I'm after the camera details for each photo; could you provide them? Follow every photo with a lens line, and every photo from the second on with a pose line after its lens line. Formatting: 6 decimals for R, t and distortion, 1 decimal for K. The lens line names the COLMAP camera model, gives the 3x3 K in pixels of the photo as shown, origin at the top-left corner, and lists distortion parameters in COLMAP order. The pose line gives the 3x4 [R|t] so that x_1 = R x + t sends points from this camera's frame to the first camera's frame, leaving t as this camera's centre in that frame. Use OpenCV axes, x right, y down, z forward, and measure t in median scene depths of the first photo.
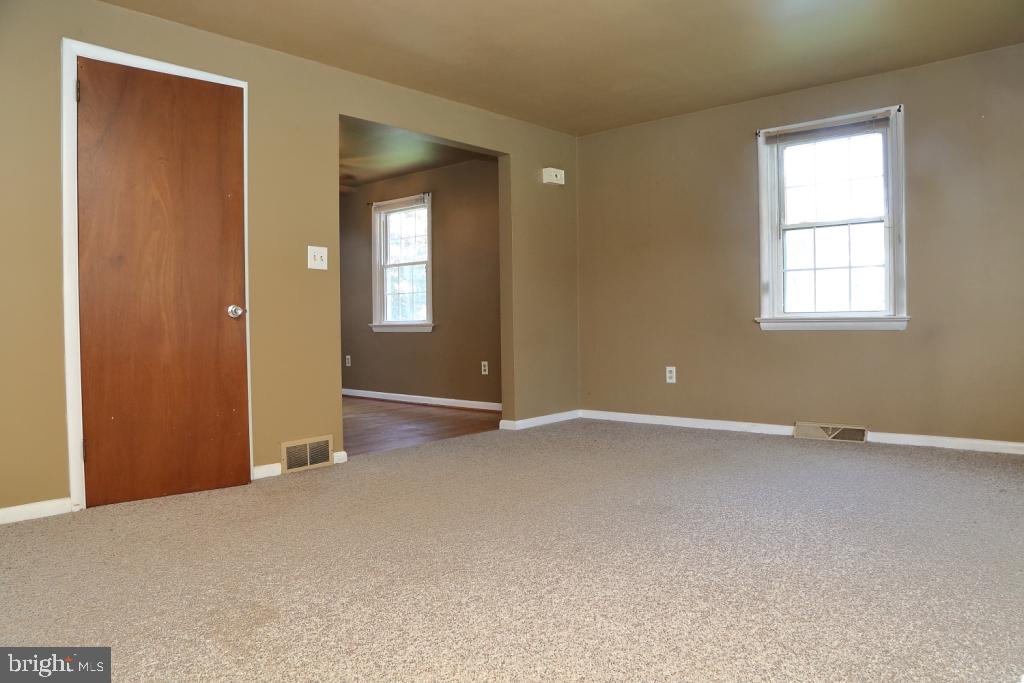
lens RADIAL K [[703.4, 0, 514.1], [0, 703.4, 341.5], [0, 0, 1]] dist [-0.118356, 0.060675]
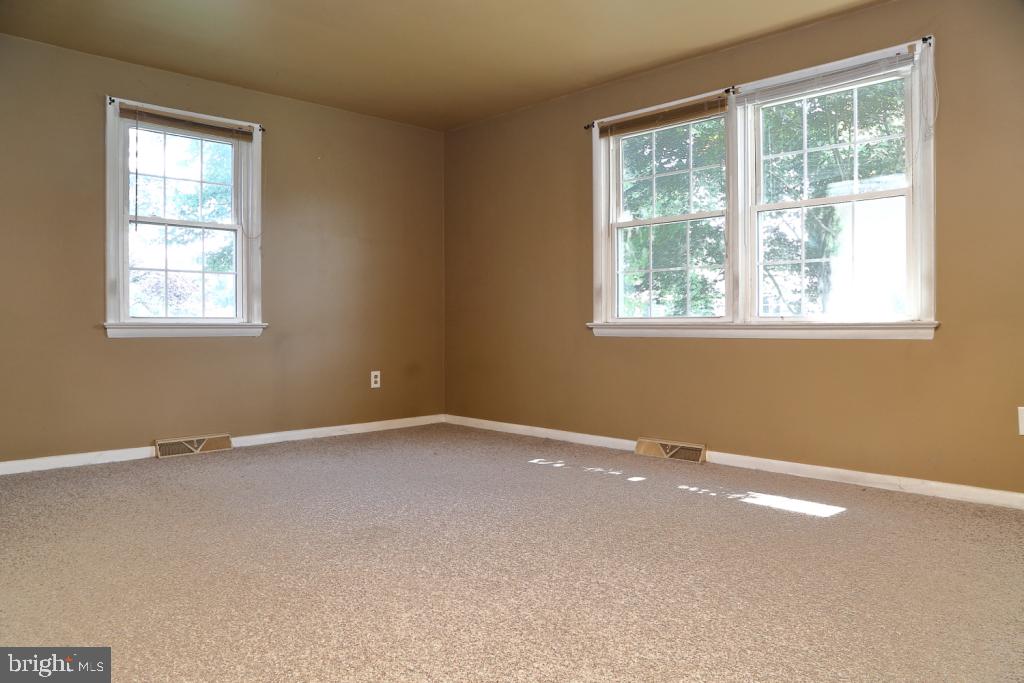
lens RADIAL K [[703.4, 0, 514.1], [0, 703.4, 341.5], [0, 0, 1]] dist [-0.118356, 0.060675]
pose [[0.081061, -0.009484, 0.996664, -0.468485], [0.026061, 0.999633, 0.007392, -0.006618], [-0.996368, 0.025374, 0.081278, 0.515429]]
